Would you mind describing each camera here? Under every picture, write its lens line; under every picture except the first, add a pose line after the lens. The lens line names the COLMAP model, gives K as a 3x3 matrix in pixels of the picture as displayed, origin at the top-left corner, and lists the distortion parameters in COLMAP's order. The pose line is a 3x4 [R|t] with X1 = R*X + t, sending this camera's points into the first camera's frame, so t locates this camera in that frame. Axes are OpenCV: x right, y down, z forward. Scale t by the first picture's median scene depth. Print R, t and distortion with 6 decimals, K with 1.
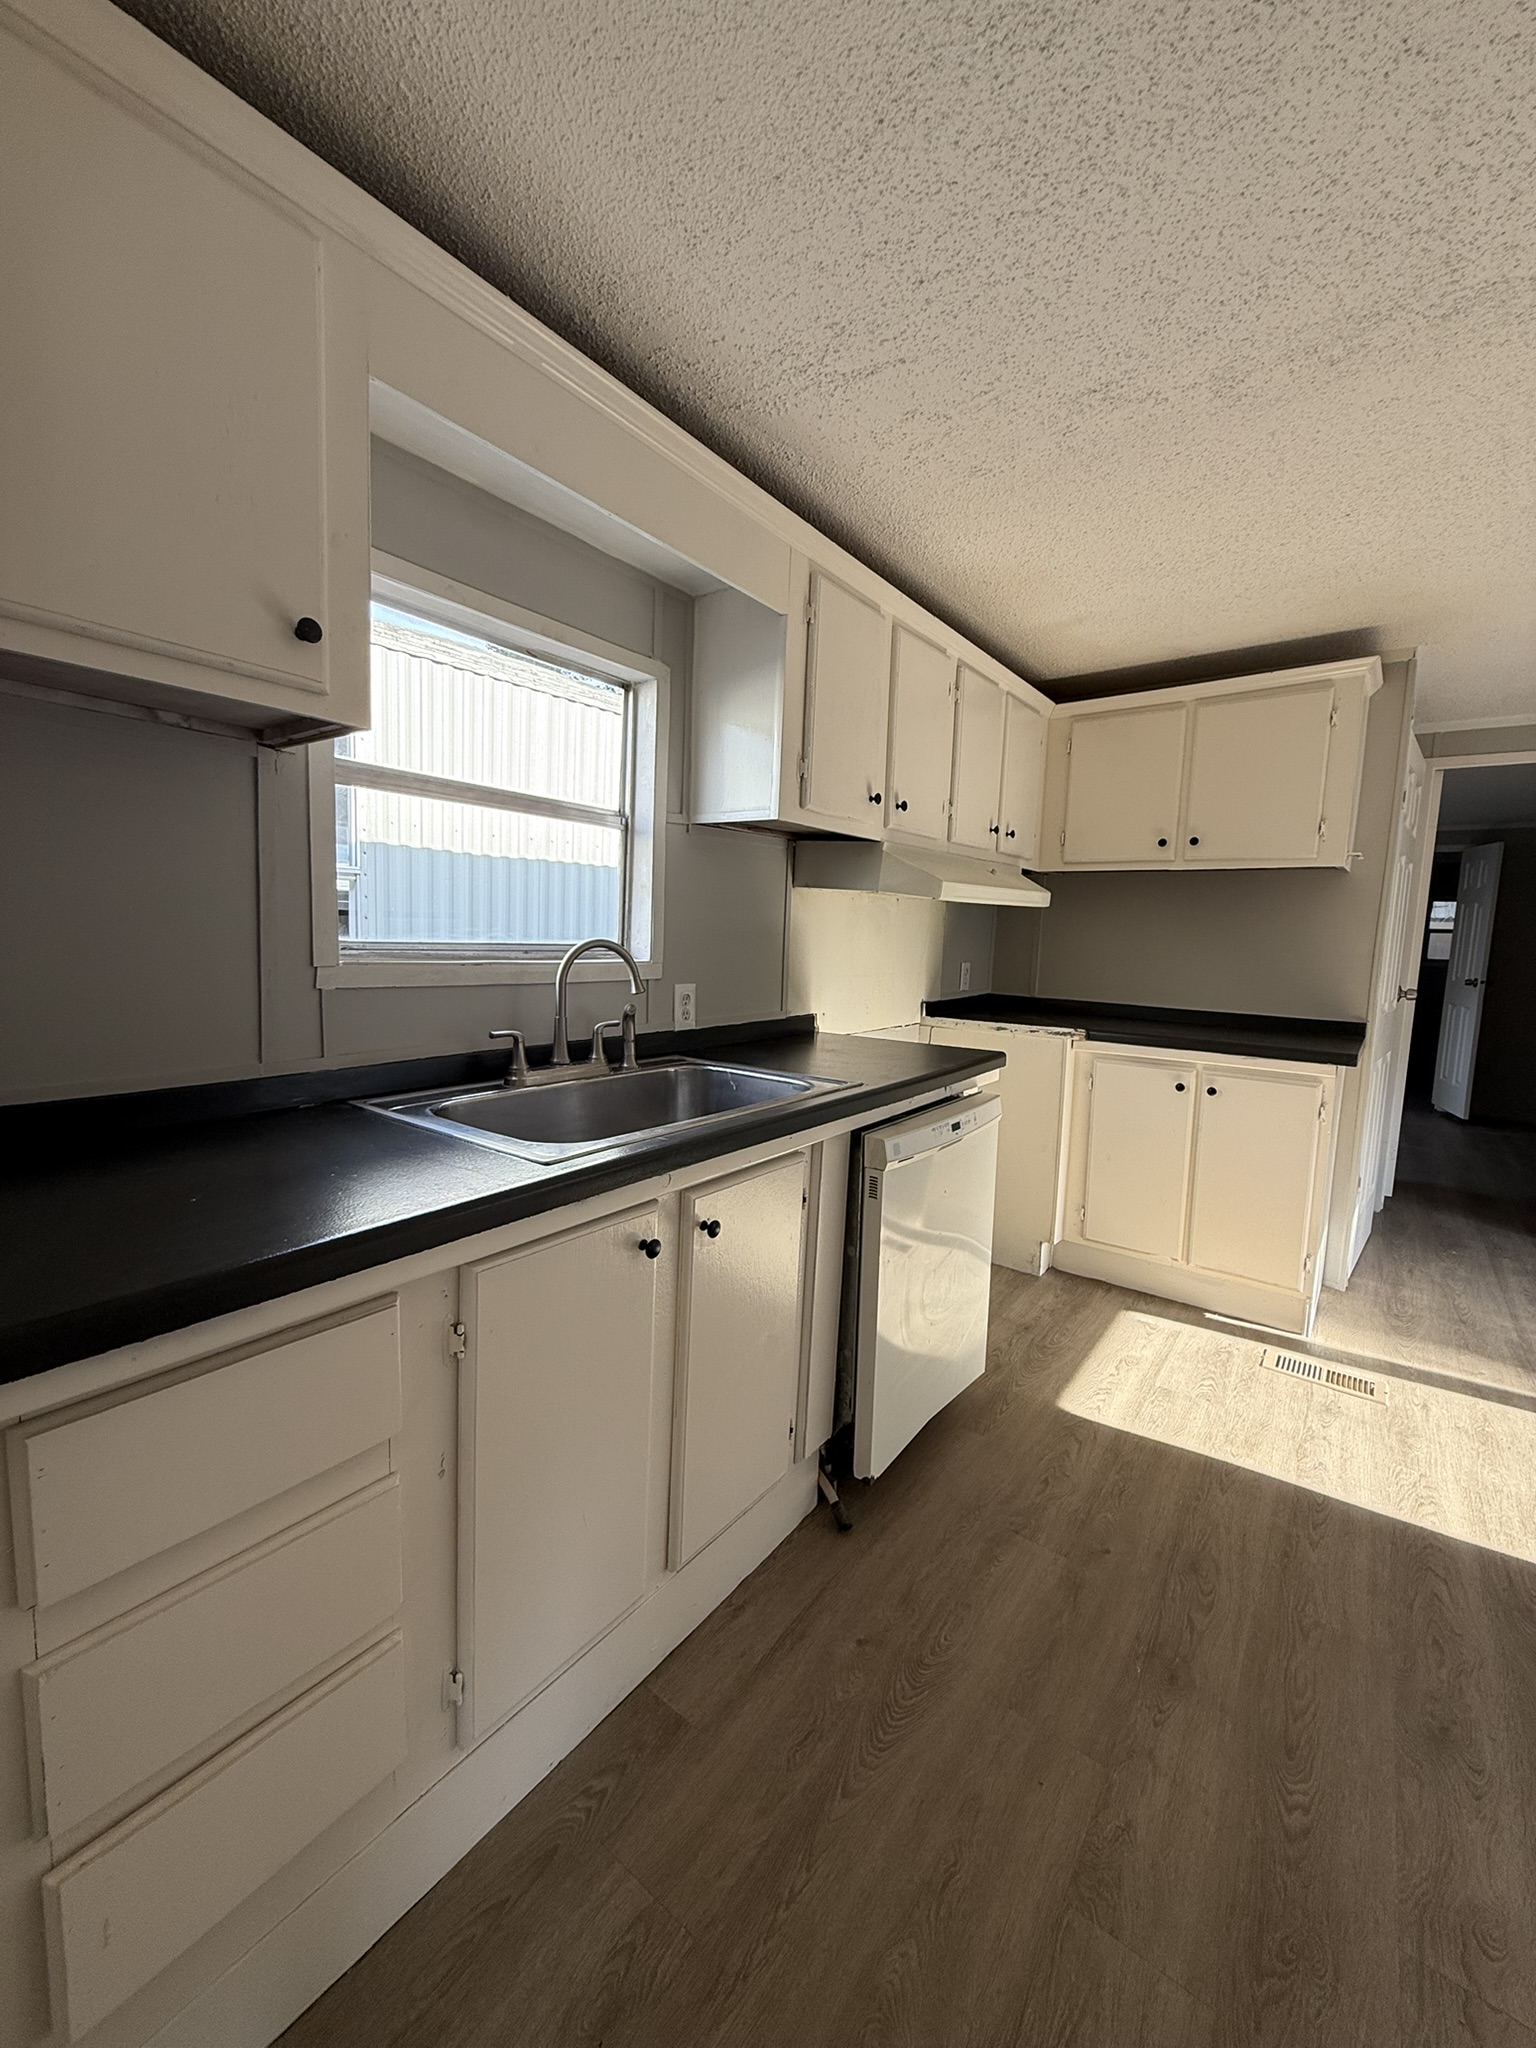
lens RADIAL K [[818.2, 0, 785.6], [0, 818.2, 1012.6], [0, 0, 1]] dist [0.000252, 0.001217]
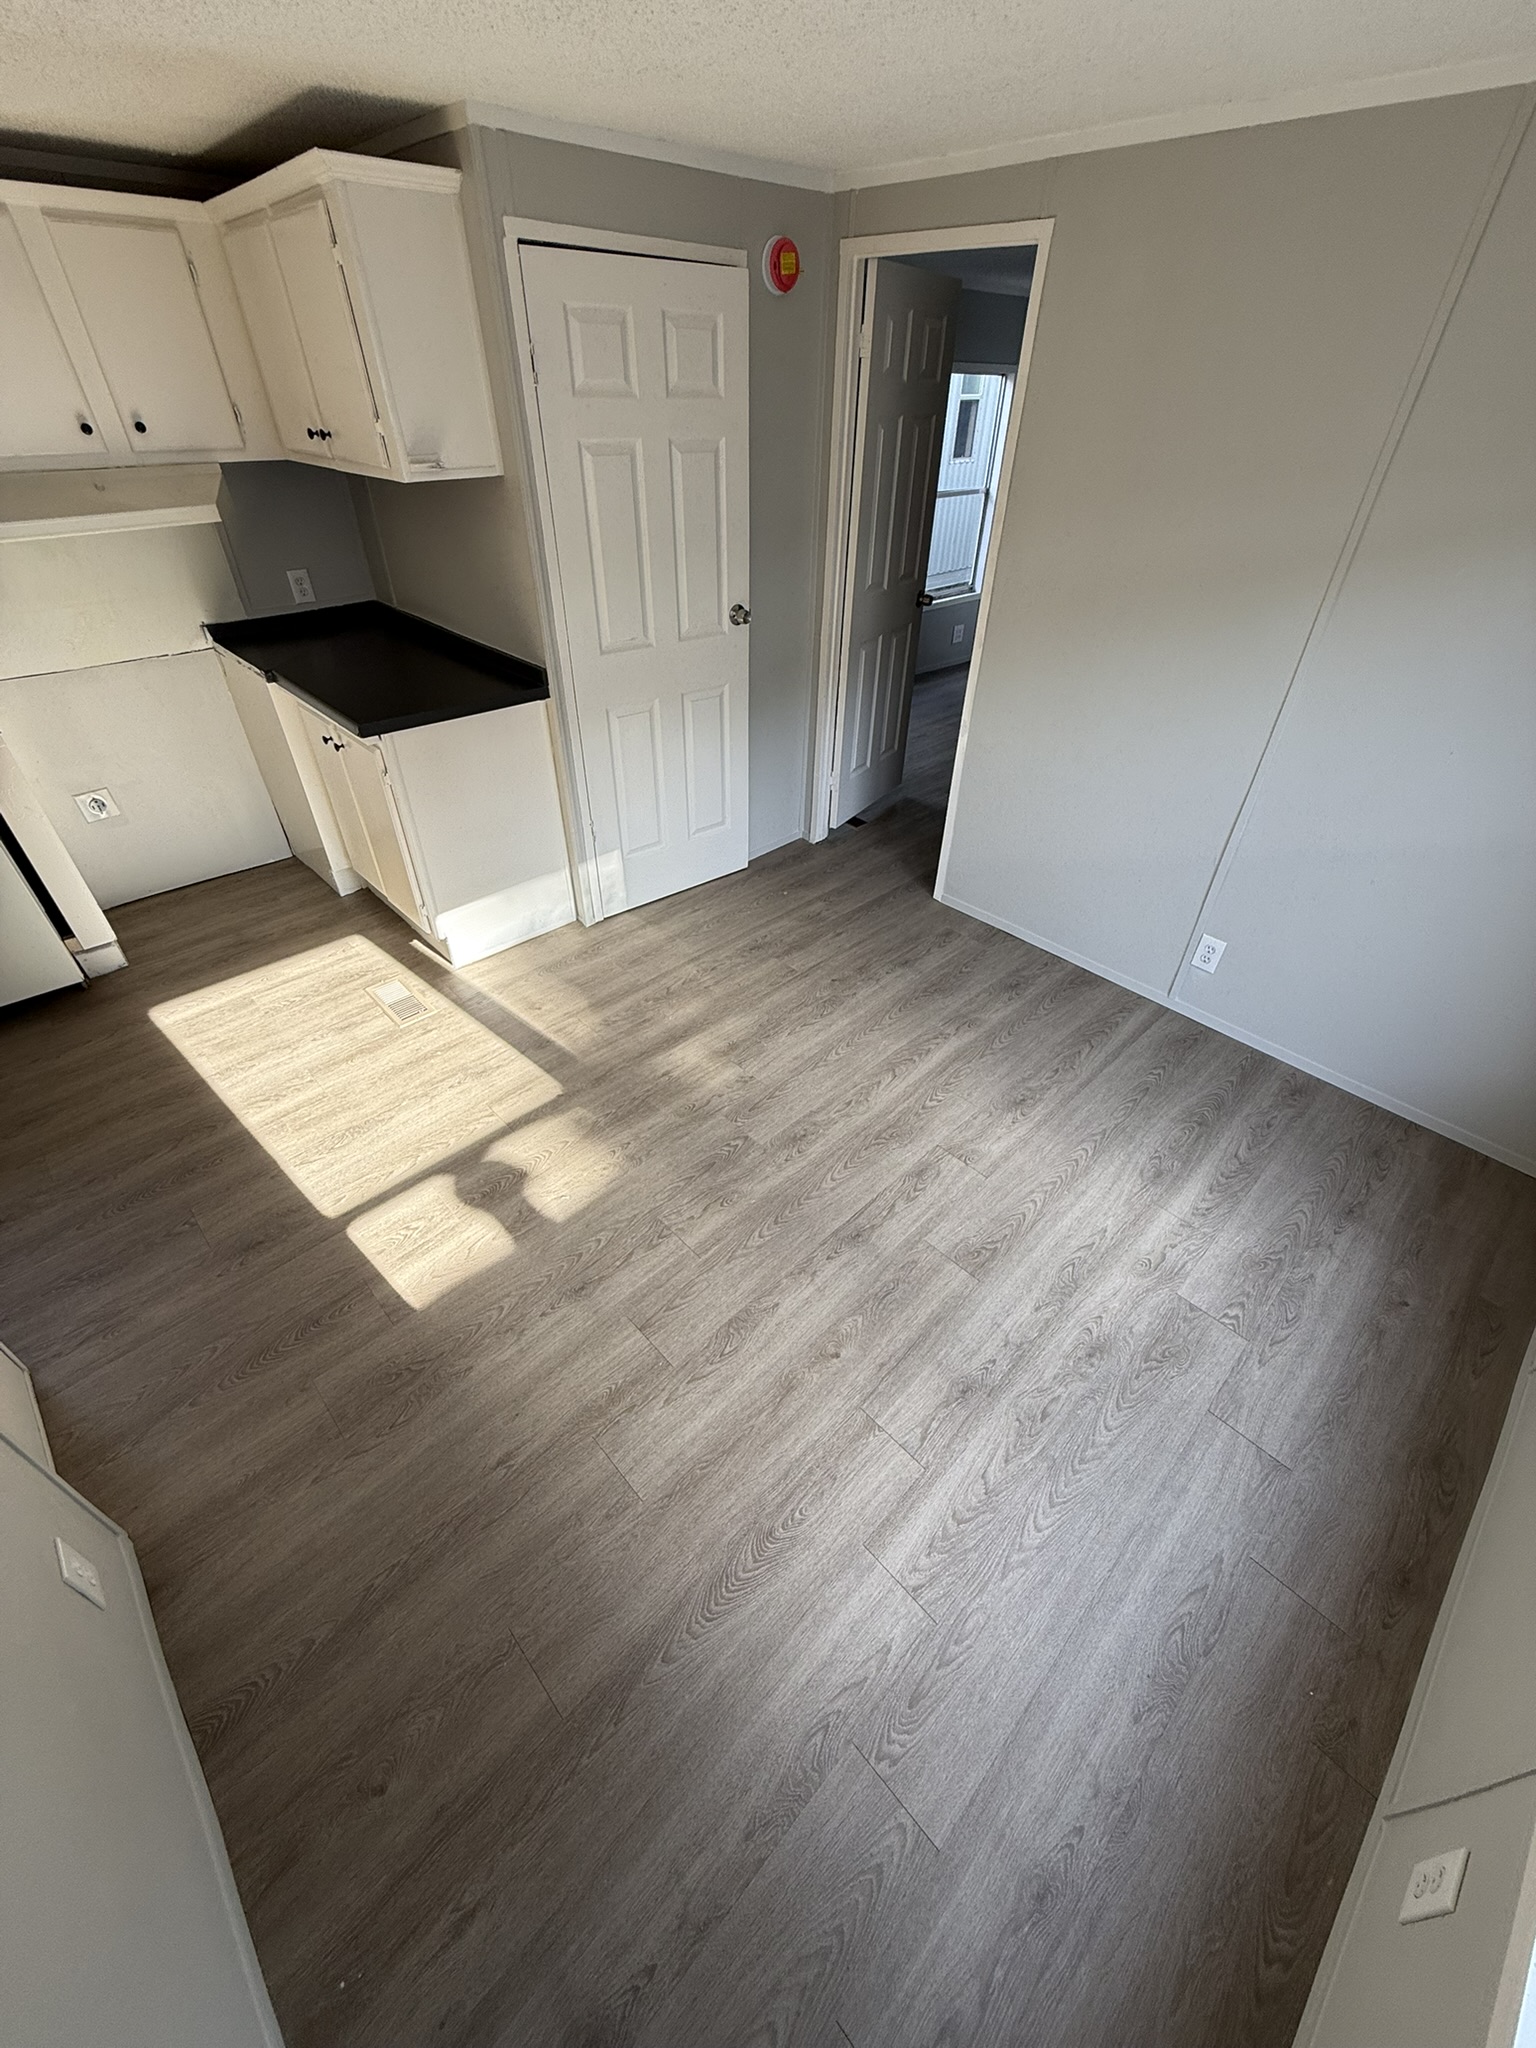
lens RADIAL K [[818.2, 0, 775.6], [0, 818.2, 1011.9], [0, 0, 1]] dist [0.000252, 0.001217]
pose [[0.985241, 0.083324, -0.149526, 1.575127], [0.006254, 0.855421, 0.517895, -0.187025], [0.171061, -0.511186, 0.842275, 0.078172]]
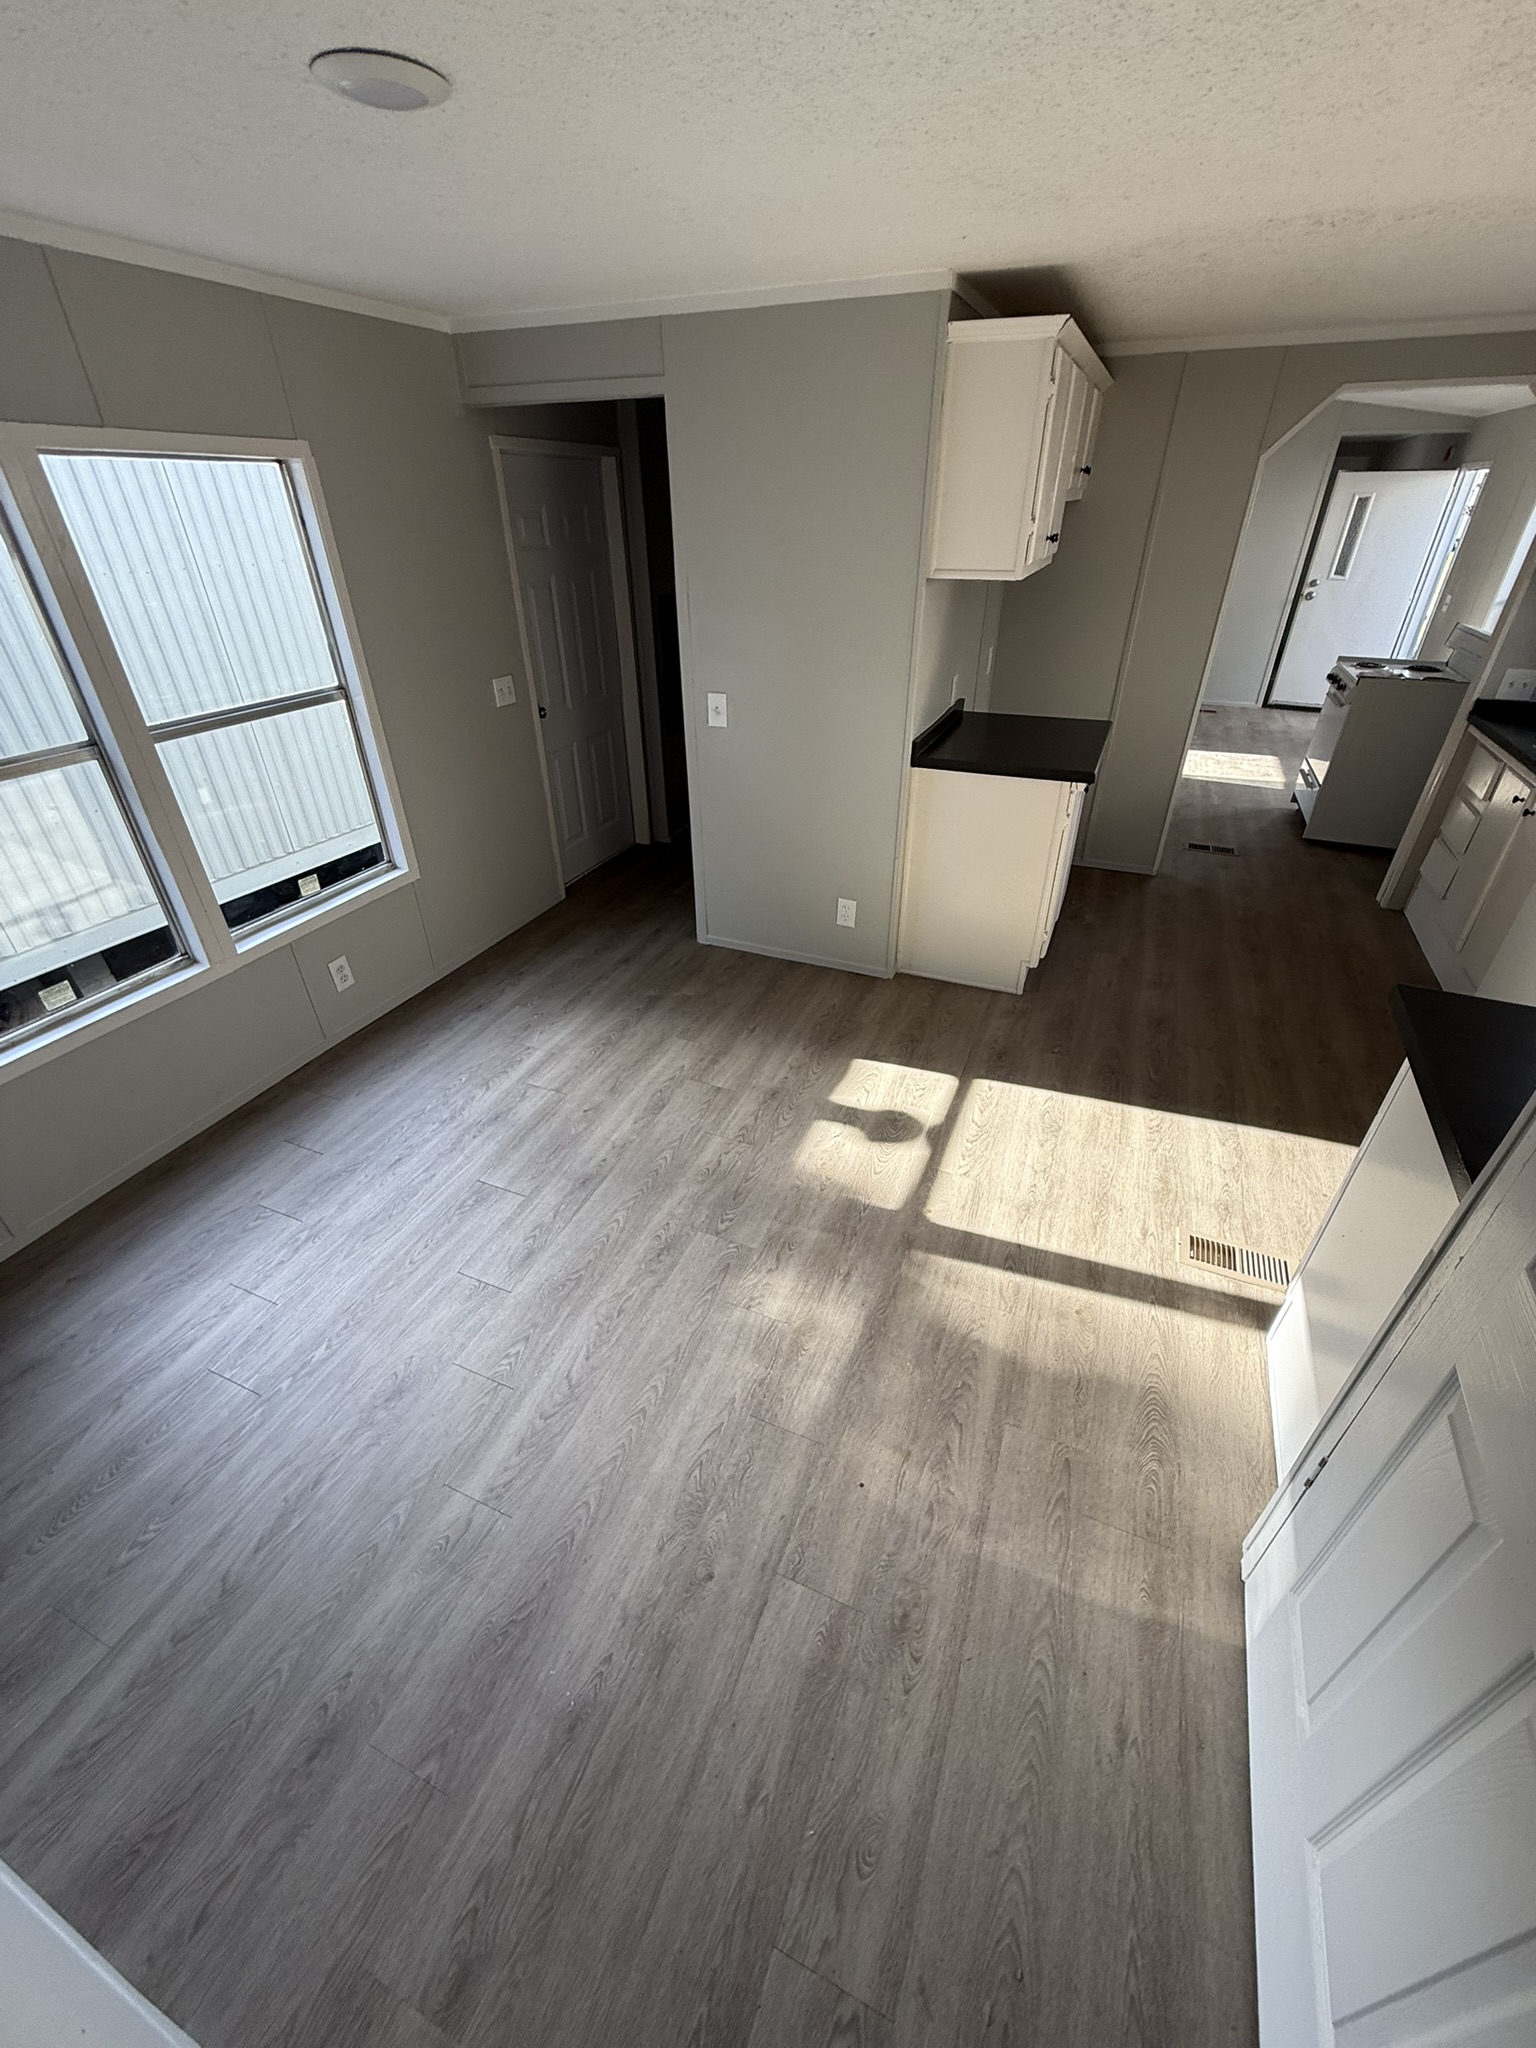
lens RADIAL K [[818.2, 0, 787.6], [0, 818.2, 1018.7], [0, 0, 1]] dist [0.000252, 0.001217]
pose [[-0.970239, 0.101292, -0.219944, 1.498775], [-0.057825, 0.785107, 0.616655, -0.344656], [0.235142, 0.611021, -0.755885, 1.599765]]
